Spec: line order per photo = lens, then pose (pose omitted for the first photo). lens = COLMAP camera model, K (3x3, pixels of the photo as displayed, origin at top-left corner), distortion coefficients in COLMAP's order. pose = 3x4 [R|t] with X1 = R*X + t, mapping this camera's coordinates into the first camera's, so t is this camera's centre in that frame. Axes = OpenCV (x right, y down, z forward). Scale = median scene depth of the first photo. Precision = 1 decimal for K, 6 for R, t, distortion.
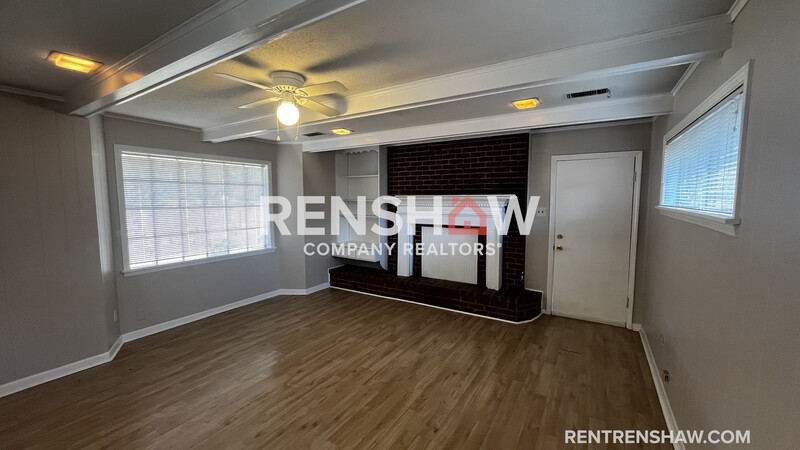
lens RADIAL K [[322.0, 0, 398.1], [0, 322.0, 226.5], [0, 0, 1]] dist [-0.002175, -0.000433]
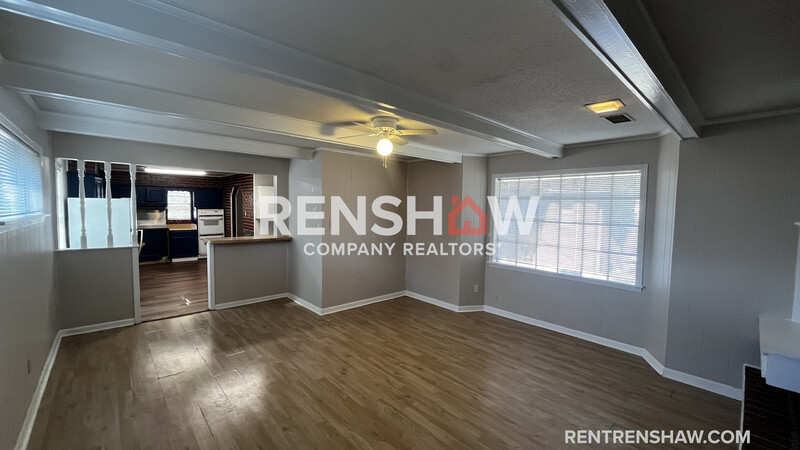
lens RADIAL K [[322.0, 0, 398.1], [0, 322.0, 226.5], [0, 0, 1]] dist [-0.002175, -0.000433]
pose [[-0.271182, 0.055634, -0.960919, 0.544061], [-0.108427, 0.990208, 0.087929, -0.086877], [0.956401, 0.128035, -0.262495, 0.846434]]
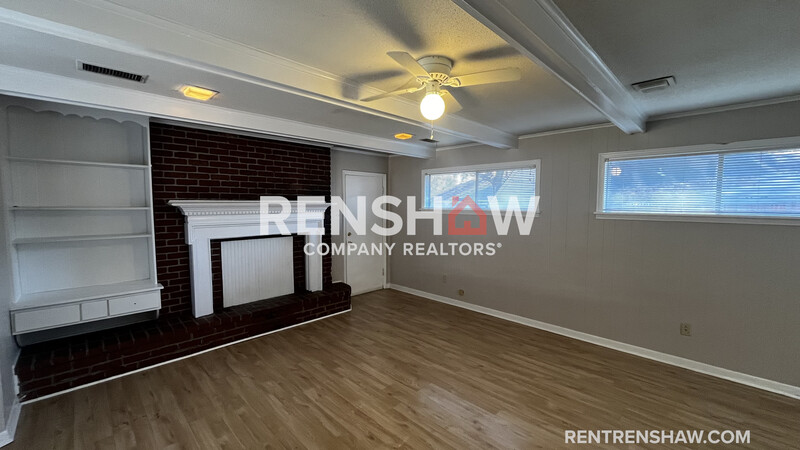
lens RADIAL K [[322.0, 0, 398.1], [0, 322.0, 226.5], [0, 0, 1]] dist [-0.002175, -0.000433]
pose [[0.225885, -0.067598, 0.971806, -0.717937], [0.086765, 0.995021, 0.049045, -0.046393], [-0.970282, 0.073241, 0.230625, 0.537887]]
